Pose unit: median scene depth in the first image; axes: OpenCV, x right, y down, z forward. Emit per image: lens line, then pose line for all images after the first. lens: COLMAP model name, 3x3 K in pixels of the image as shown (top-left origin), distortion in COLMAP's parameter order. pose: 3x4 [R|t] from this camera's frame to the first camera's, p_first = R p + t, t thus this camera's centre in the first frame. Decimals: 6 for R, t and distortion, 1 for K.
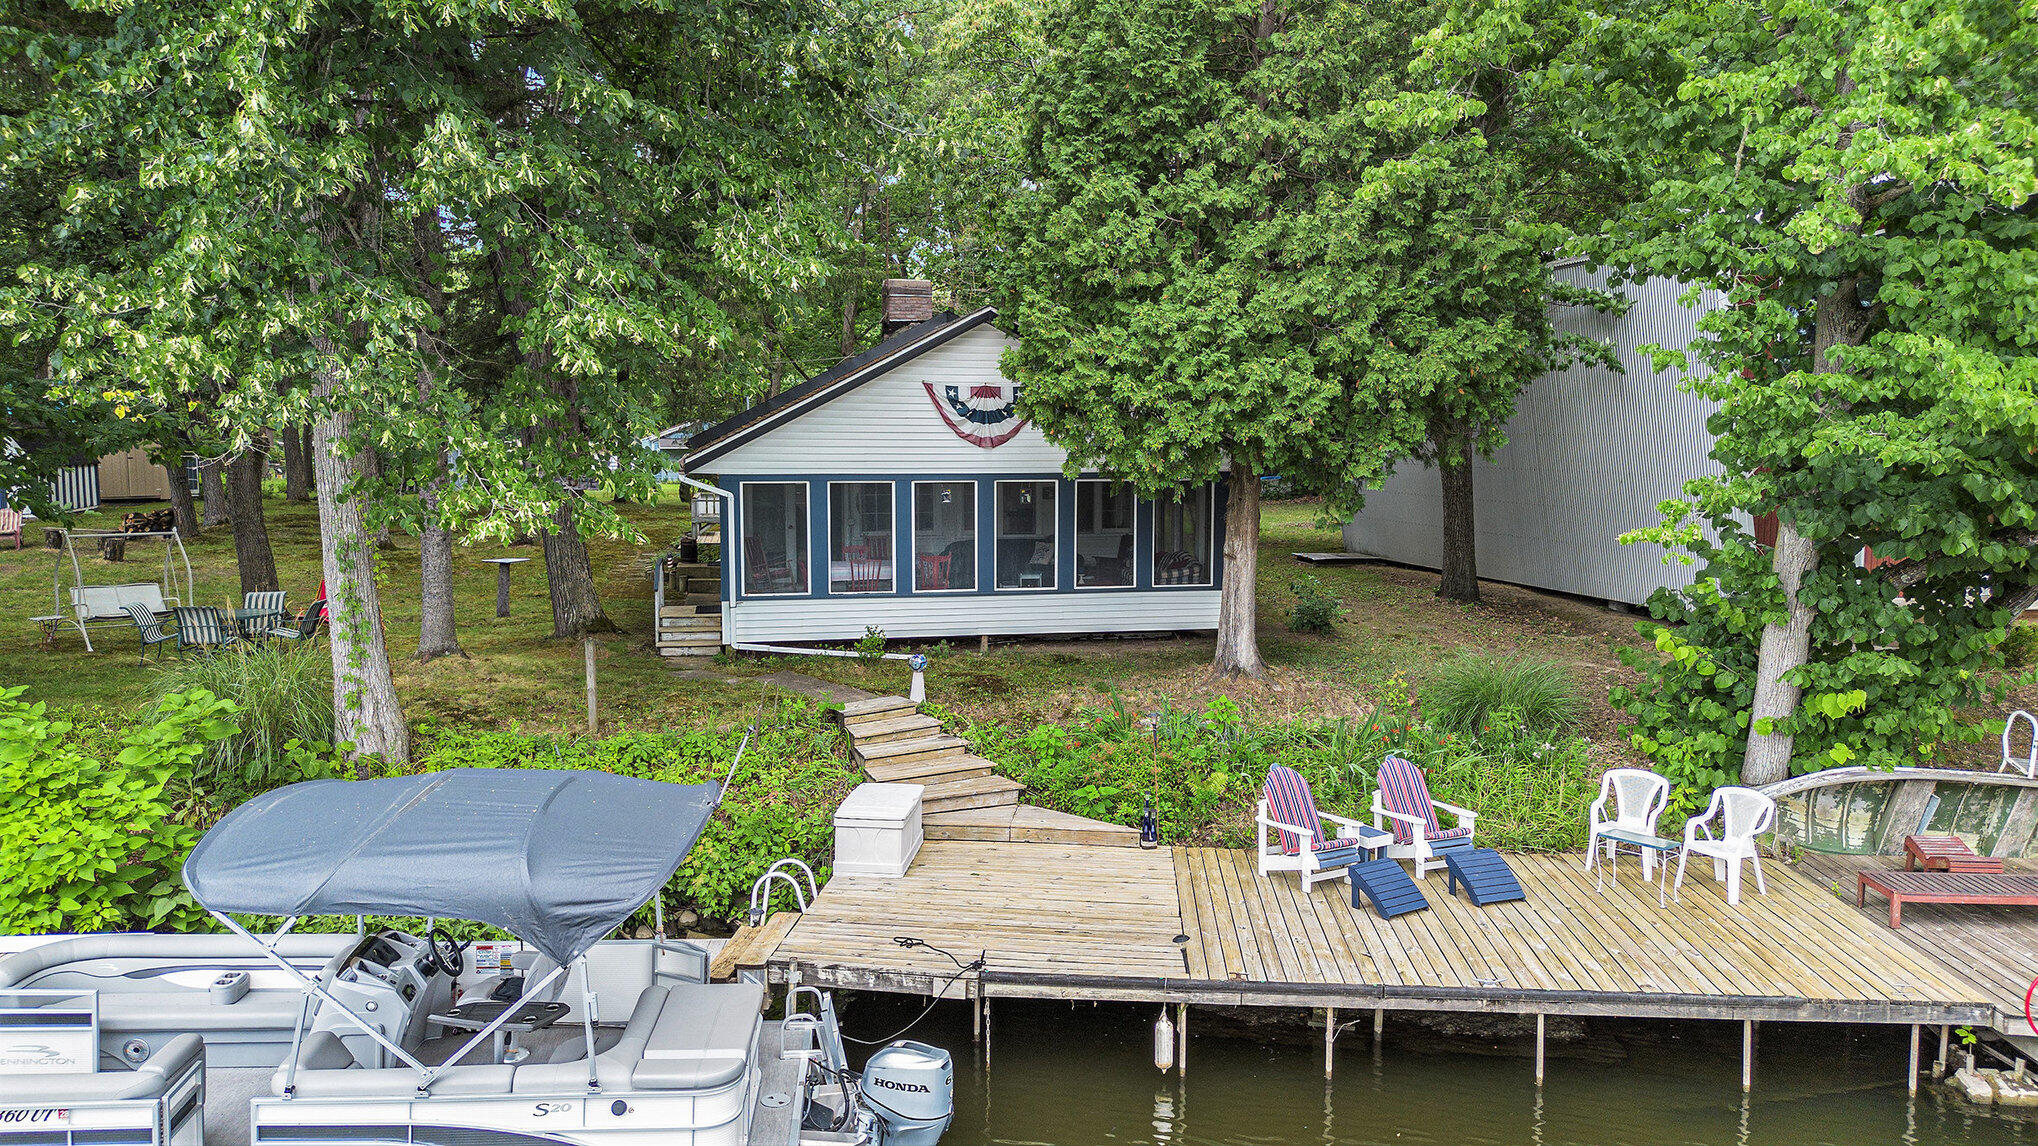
lens RADIAL K [[1465.4, 0, 1019.0], [0, 1465.4, 573.0], [0, 0, 1]] dist [0.041770, -0.037566]
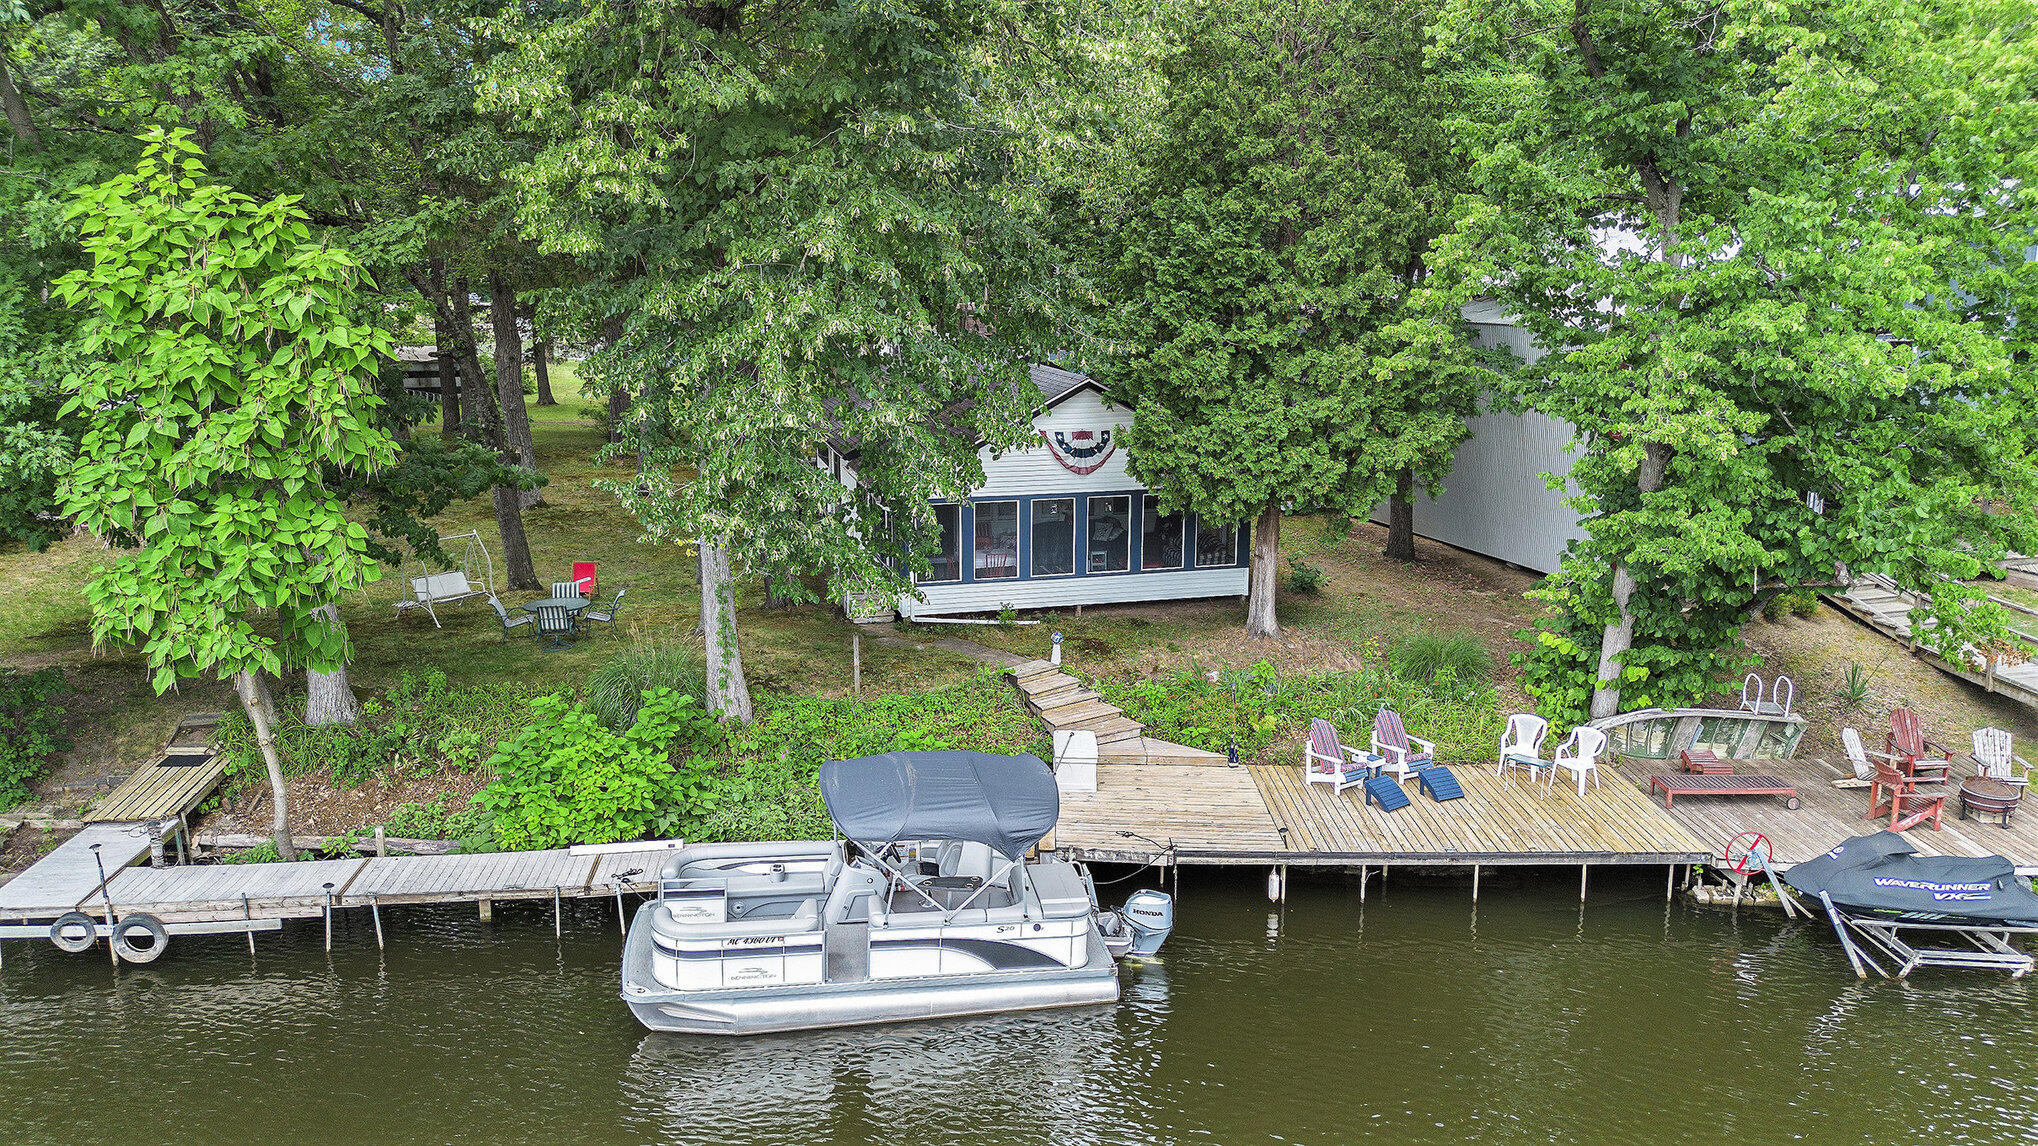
lens RADIAL K [[1465.4, 0, 1019.0], [0, 1465.4, 573.0], [0, 0, 1]] dist [0.041770, -0.037566]
pose [[0.997200, -0.015945, 0.073067, -0.274927], [0.007774, 0.993815, 0.110772, -0.216062], [-0.074381, -0.109894, 0.991156, -0.590405]]
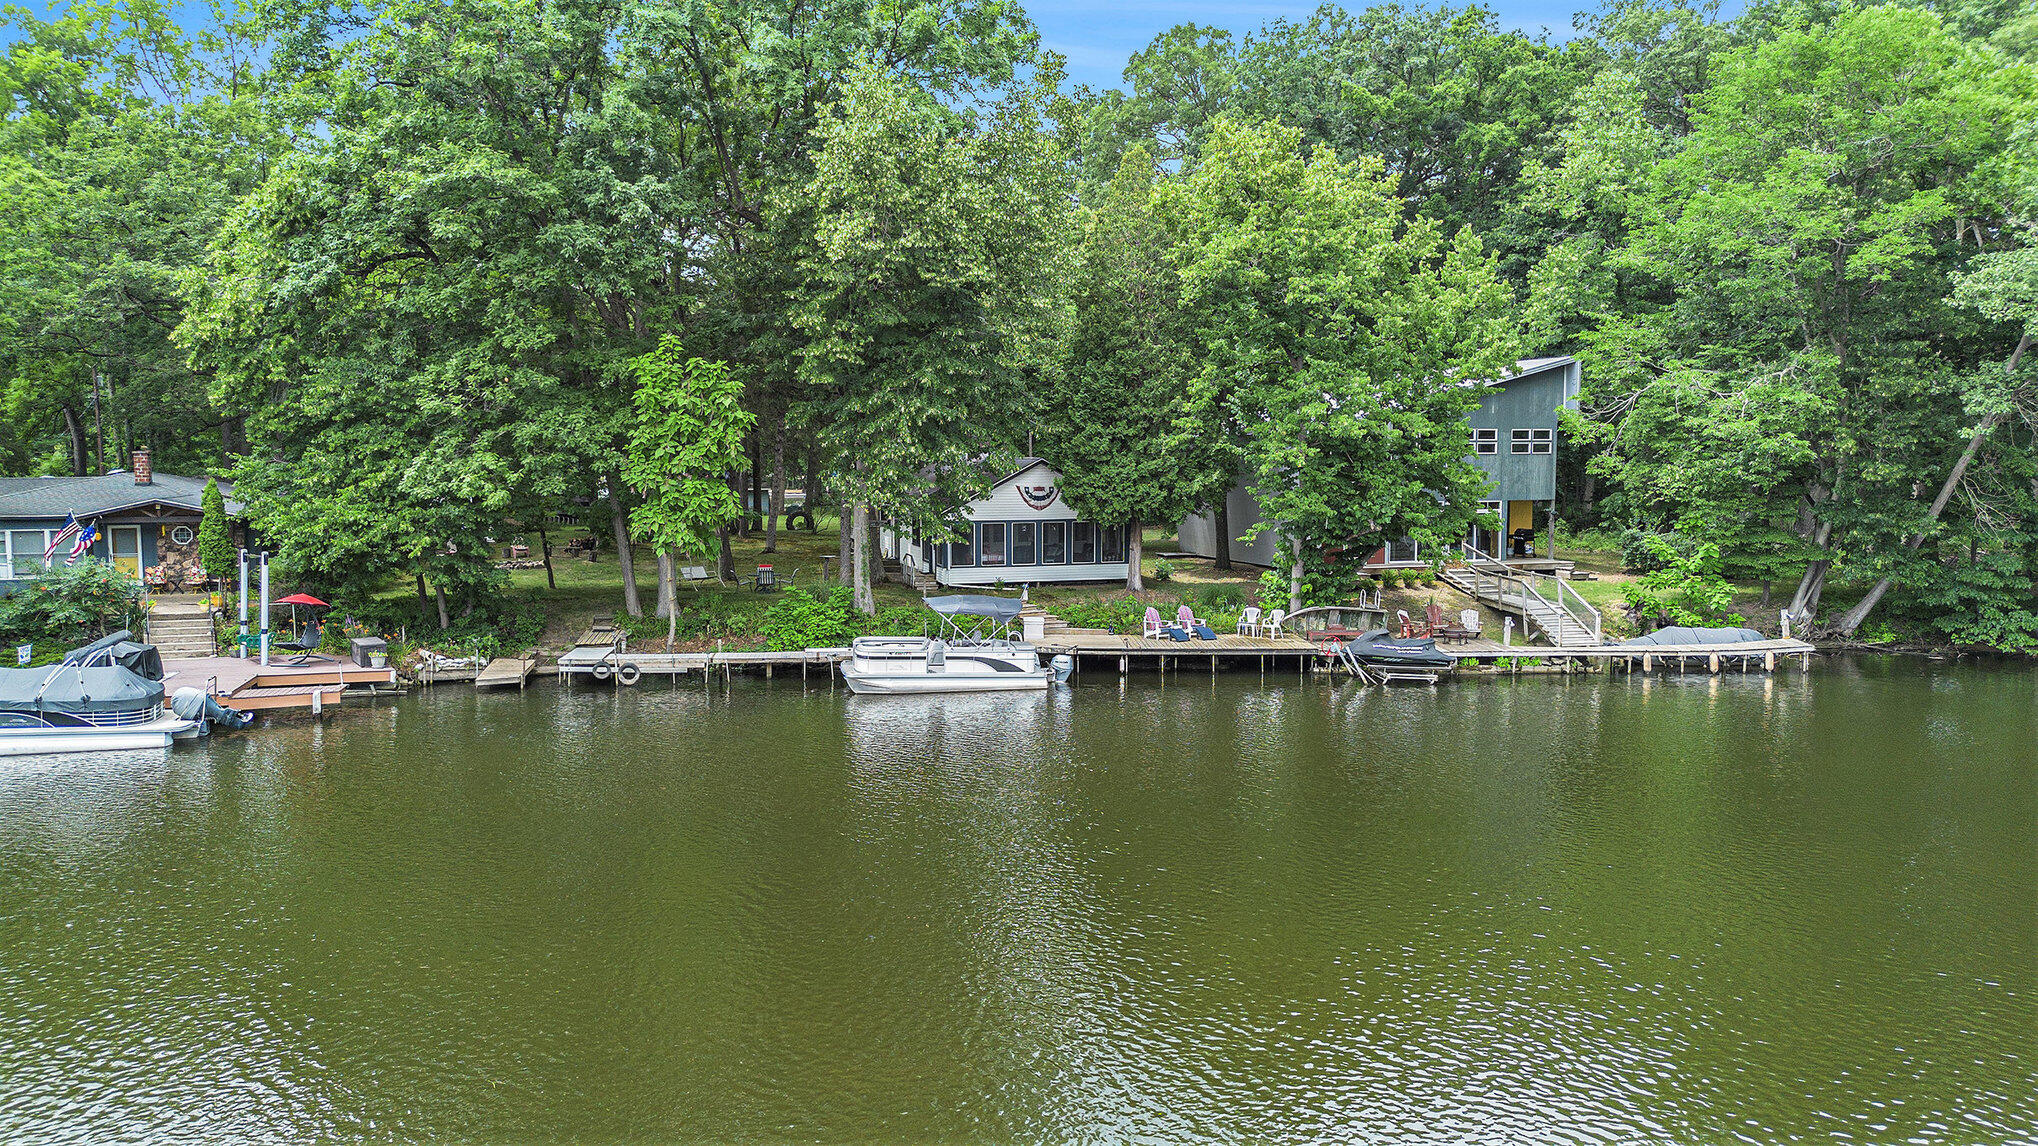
lens RADIAL K [[1465.4, 0, 1019.0], [0, 1465.4, 573.0], [0, 0, 1]] dist [0.041770, -0.037566]
pose [[0.996149, -0.010789, 0.087015, -0.426009], [0.012162, 0.999810, -0.015263, 0.100518], [-0.086834, 0.016262, 0.996090, -2.392759]]
